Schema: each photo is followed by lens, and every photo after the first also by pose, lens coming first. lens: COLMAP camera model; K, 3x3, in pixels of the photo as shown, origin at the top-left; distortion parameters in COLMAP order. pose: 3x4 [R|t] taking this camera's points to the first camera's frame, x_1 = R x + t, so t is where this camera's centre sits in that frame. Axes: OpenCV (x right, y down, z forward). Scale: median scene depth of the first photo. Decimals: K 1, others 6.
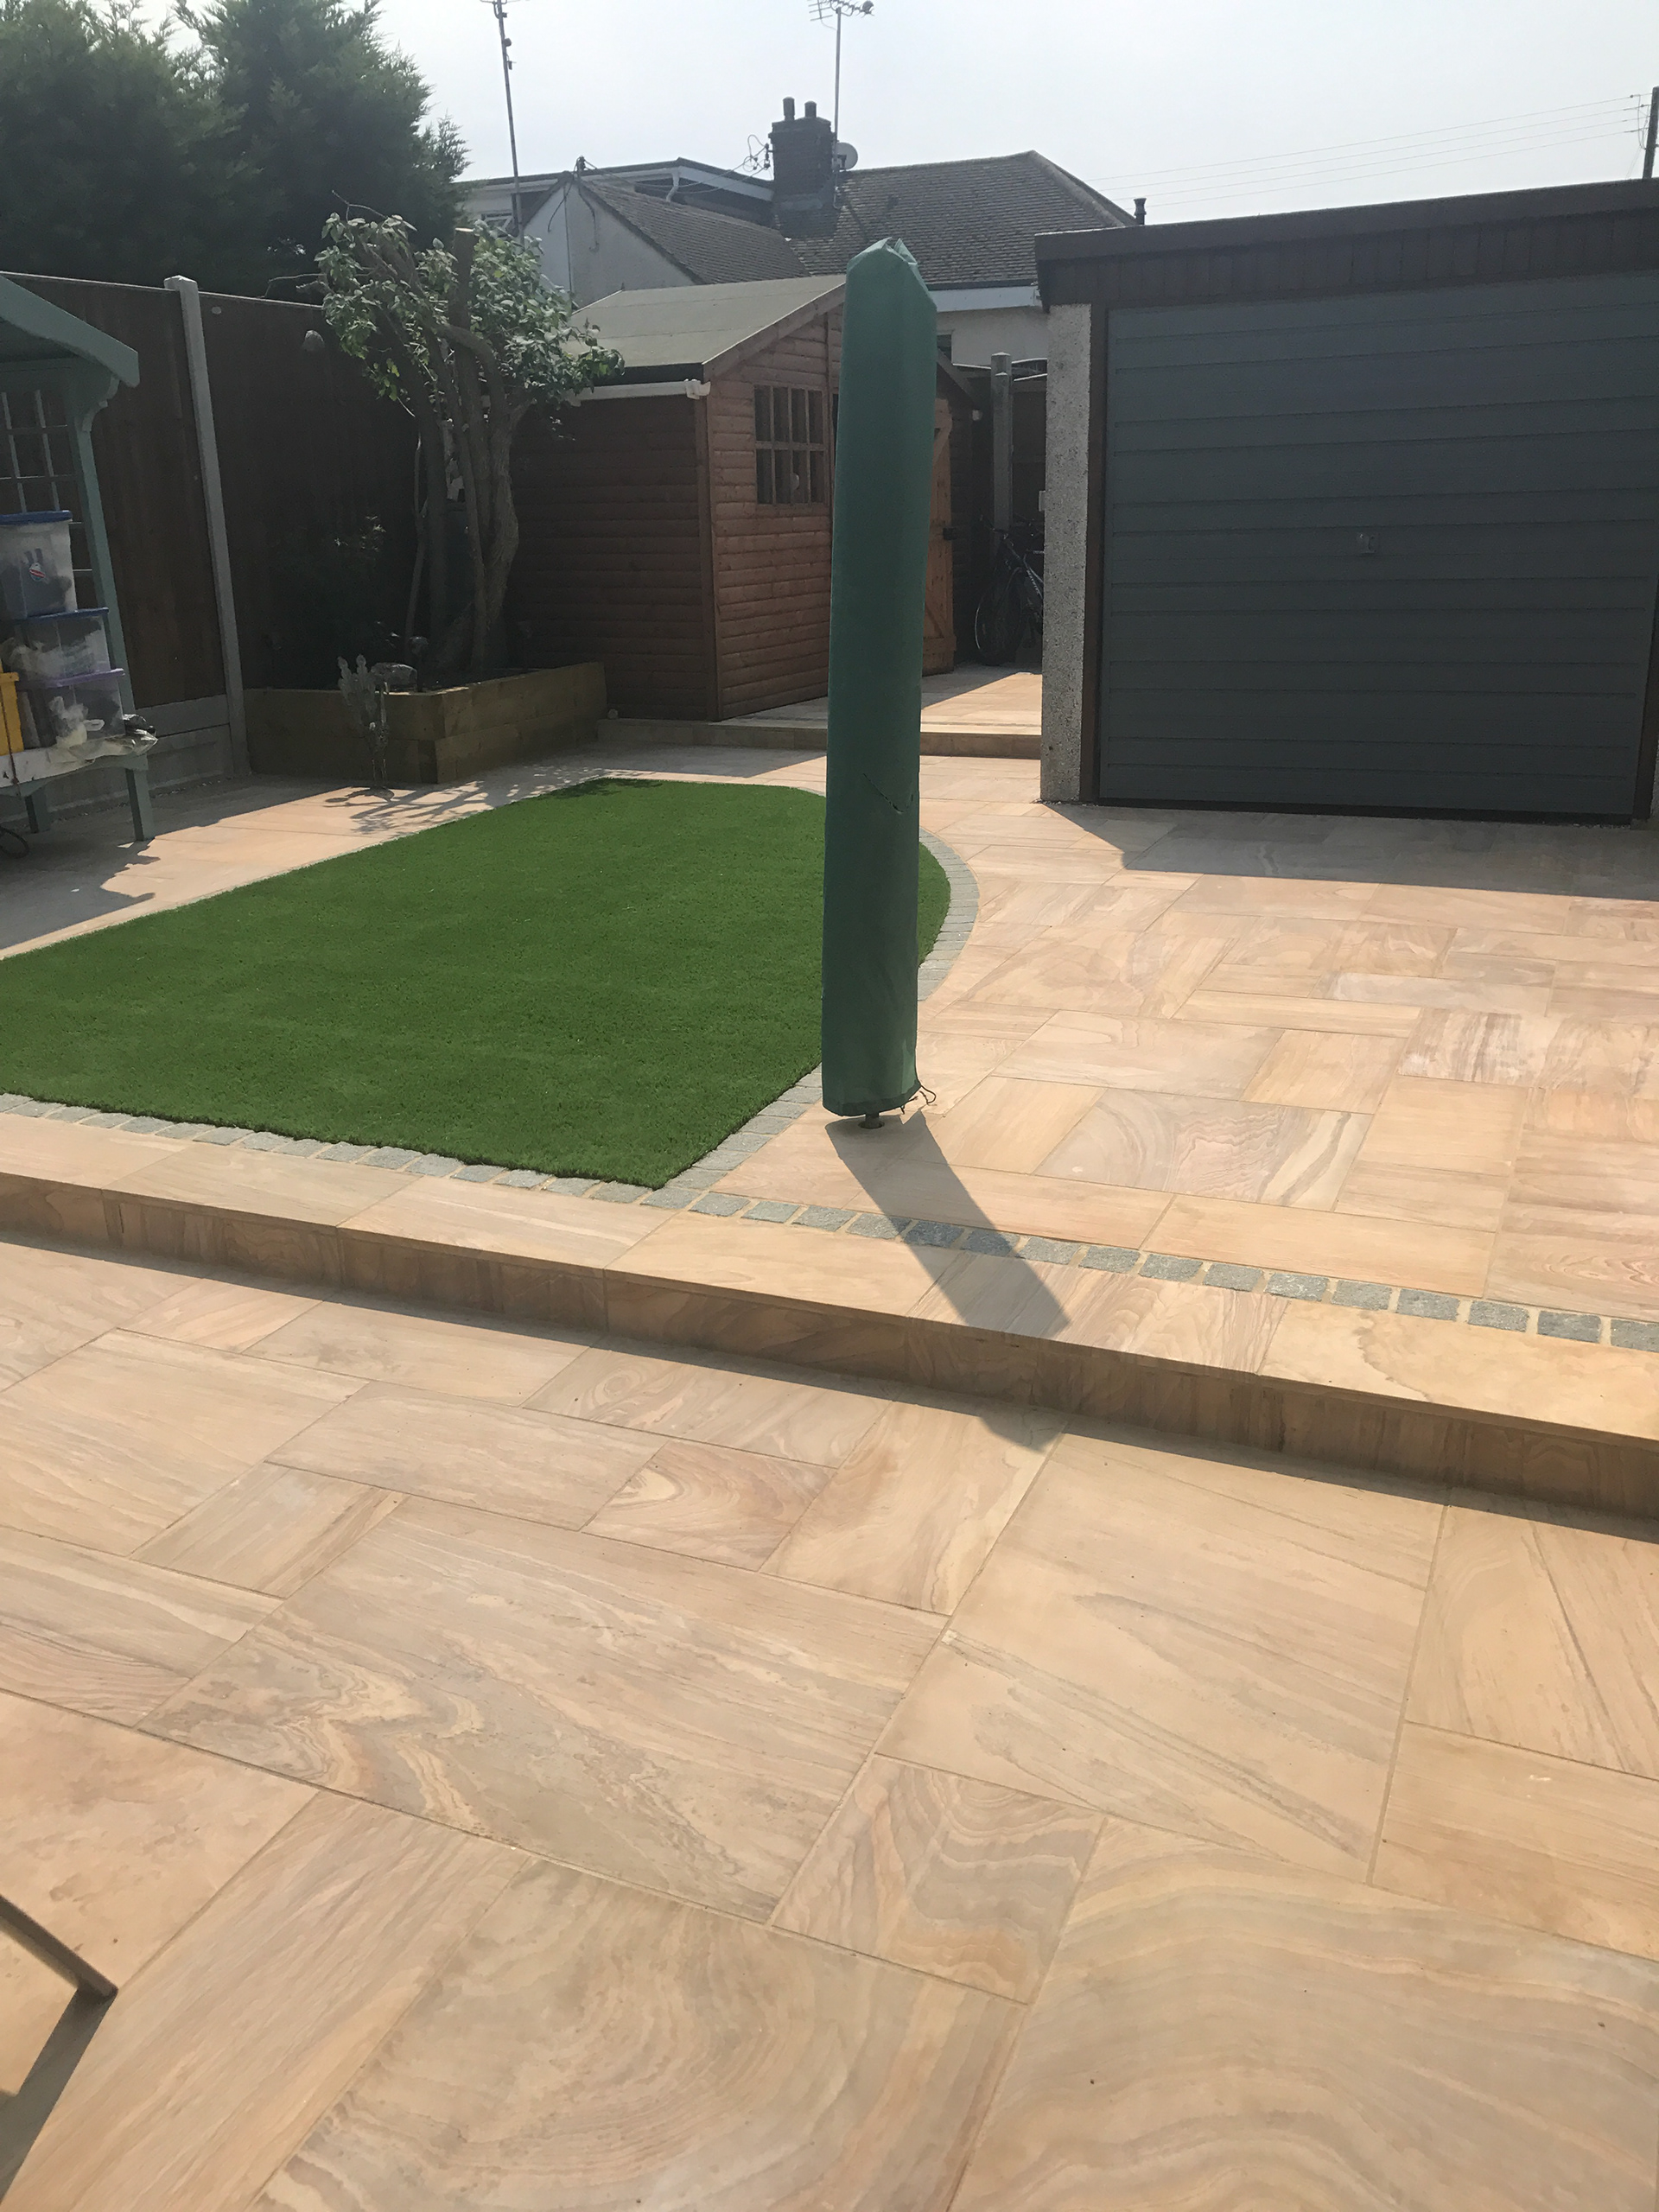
lens RADIAL K [[1814.4, 0, 829.5], [0, 1814.4, 1106.0], [0, 0, 1]] dist [0.008561, -0.001616]
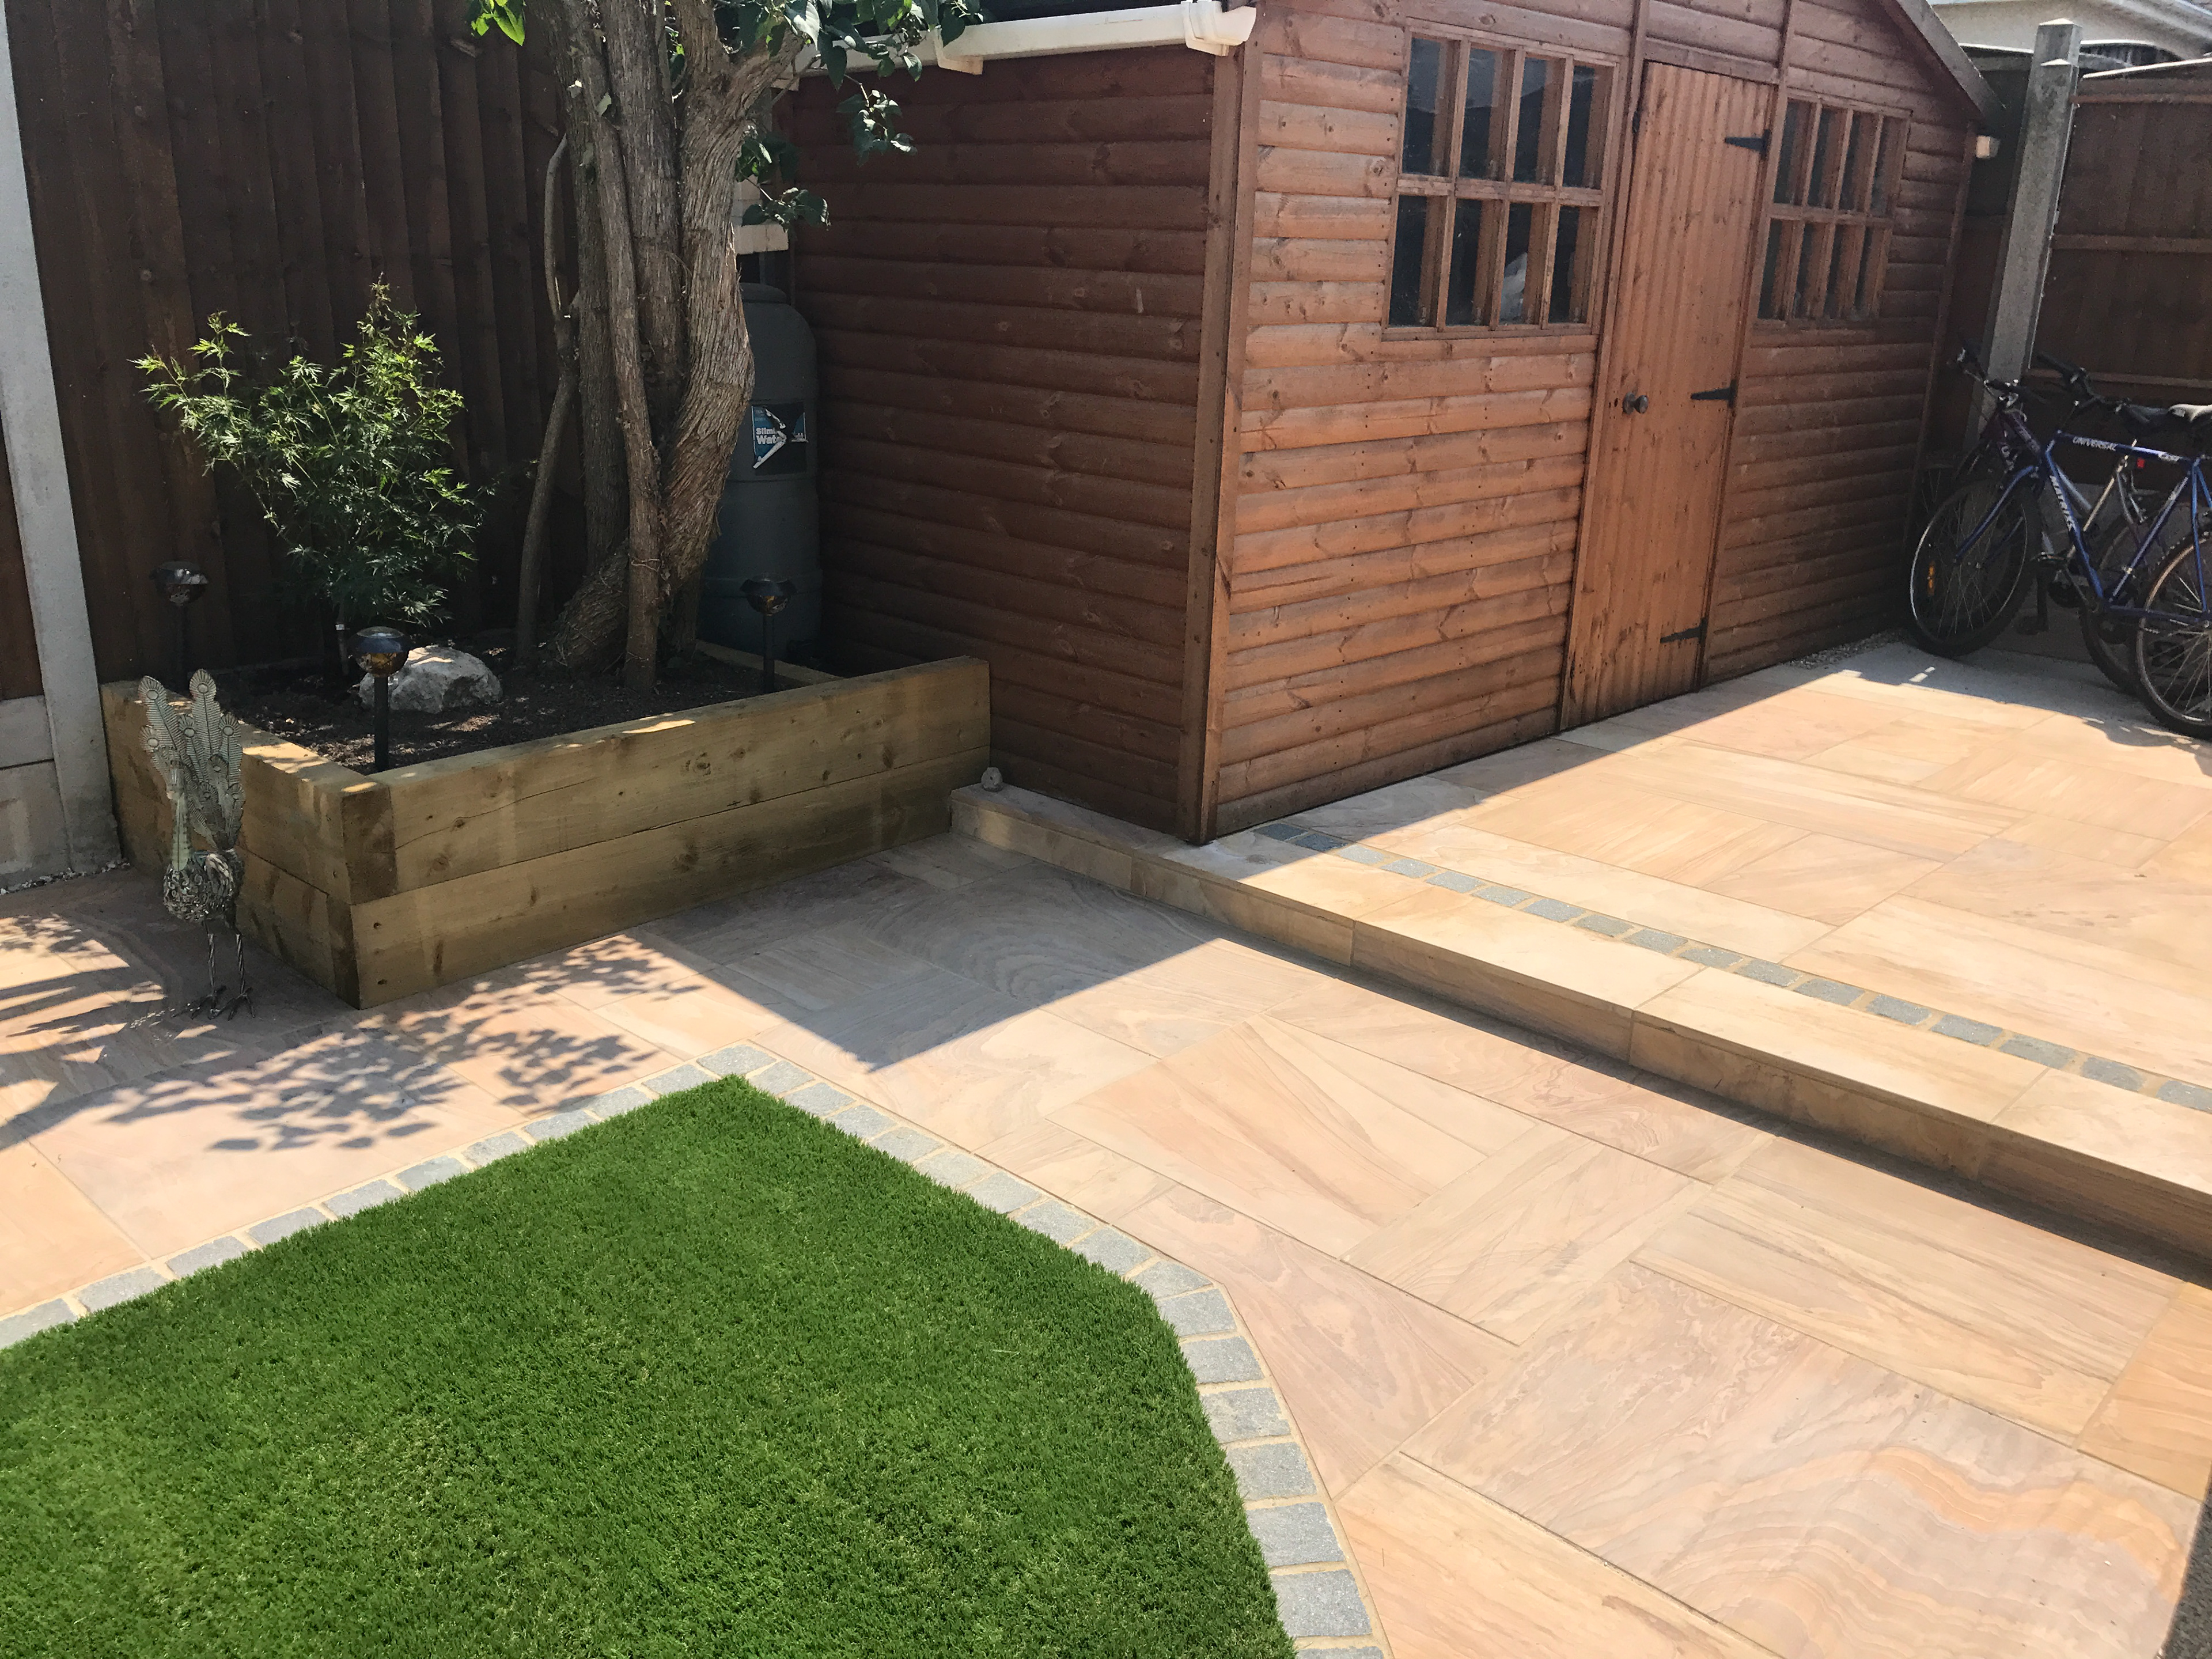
lens RADIAL K [[1810.7, 0, 1062.1], [0, 1810.7, 818.1], [0, 0, 1]] dist [0.028982, -0.028979]
pose [[0.937458, 0.148362, -0.314898, 0.102024], [-0.153487, 0.988113, 0.008610, -0.583324], [0.312432, 0.040262, 0.949086, 1.613561]]
